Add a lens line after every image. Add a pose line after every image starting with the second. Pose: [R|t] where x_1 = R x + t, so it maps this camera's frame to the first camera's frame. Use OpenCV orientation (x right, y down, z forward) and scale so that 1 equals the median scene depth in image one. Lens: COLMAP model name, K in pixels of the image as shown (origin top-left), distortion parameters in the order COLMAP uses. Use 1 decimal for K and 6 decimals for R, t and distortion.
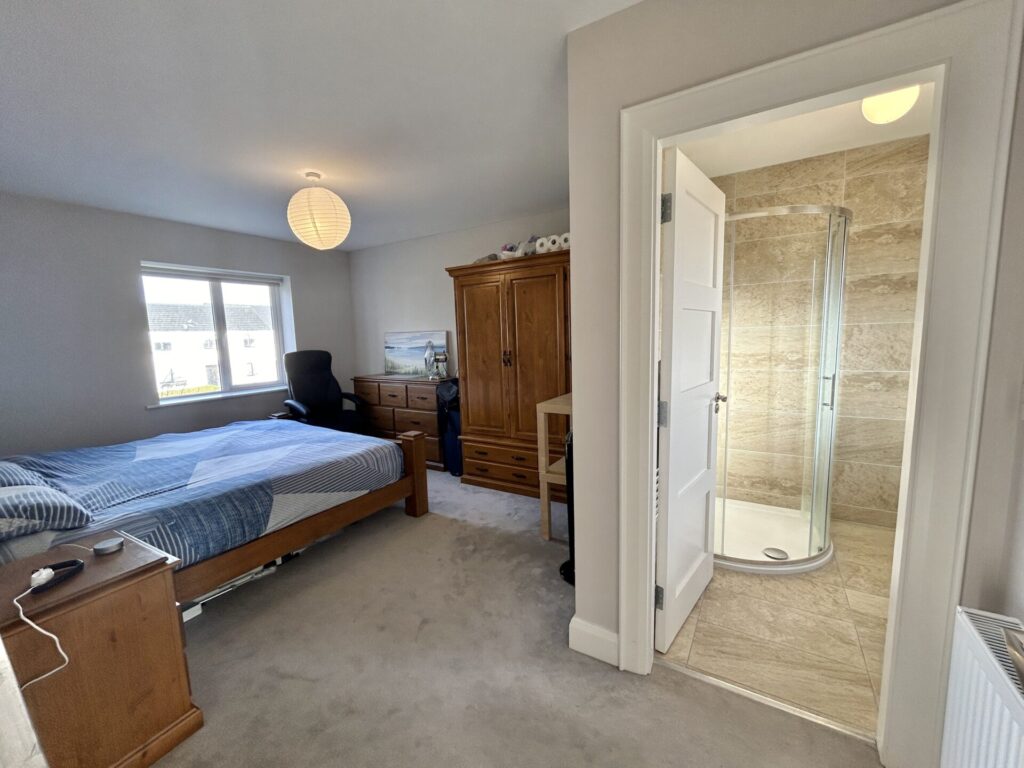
lens RADIAL K [[416.4, 0, 508.6], [0, 416.4, 386.9], [0, 0, 1]] dist [0.000841, 0.000138]
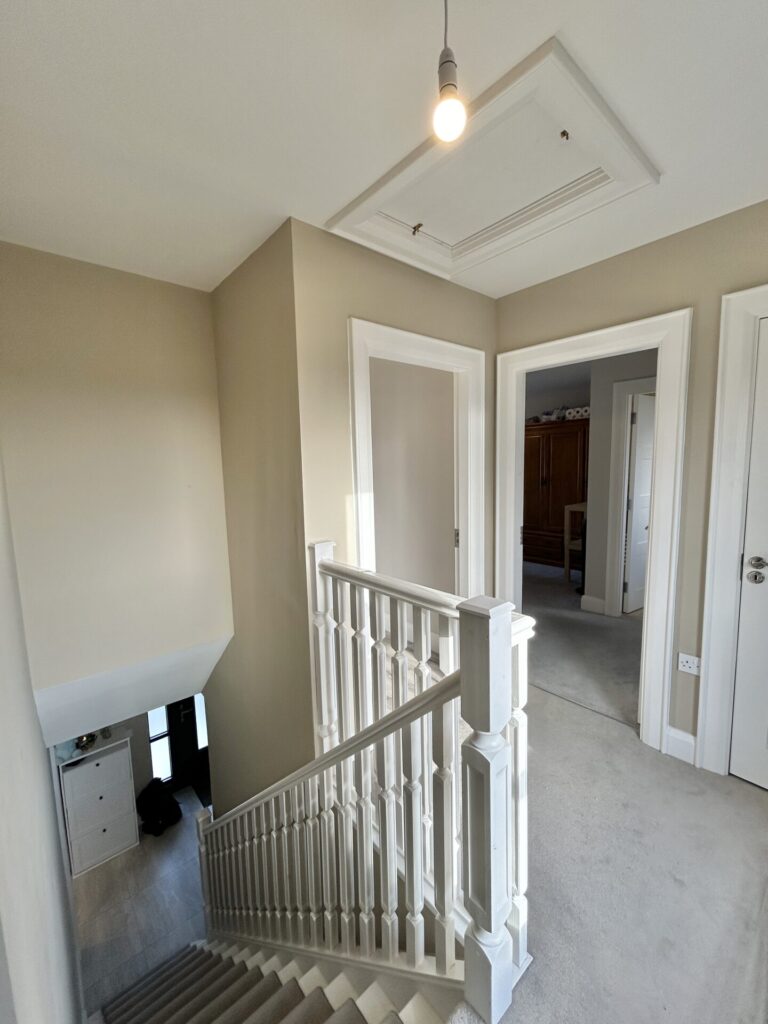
lens RADIAL K [[416.4, 0, 366.1], [0, 416.4, 504.7], [0, 0, 1]] dist [0.000841, 0.000138]
pose [[0.939790, 0.035923, -0.339858, -0.121972], [-0.042232, 0.999045, -0.011180, 0.086885], [0.339132, 0.024860, 0.940410, -0.952010]]
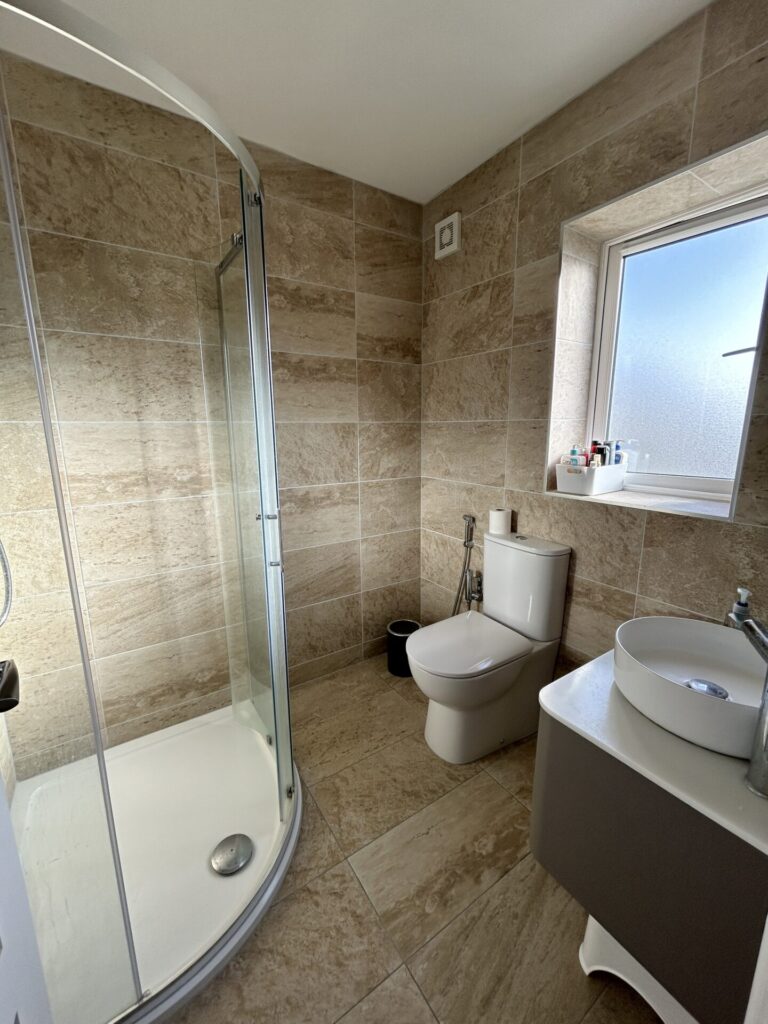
lens RADIAL K [[416.4, 0, 384.5], [0, 416.4, 507.1], [0, 0, 1]] dist [0.000841, 0.000138]
pose [[0.412739, -0.152711, 0.897956, 0.263666], [0.099305, 0.987513, 0.122297, -0.071061], [-0.905420, 0.038695, 0.422751, 0.494108]]
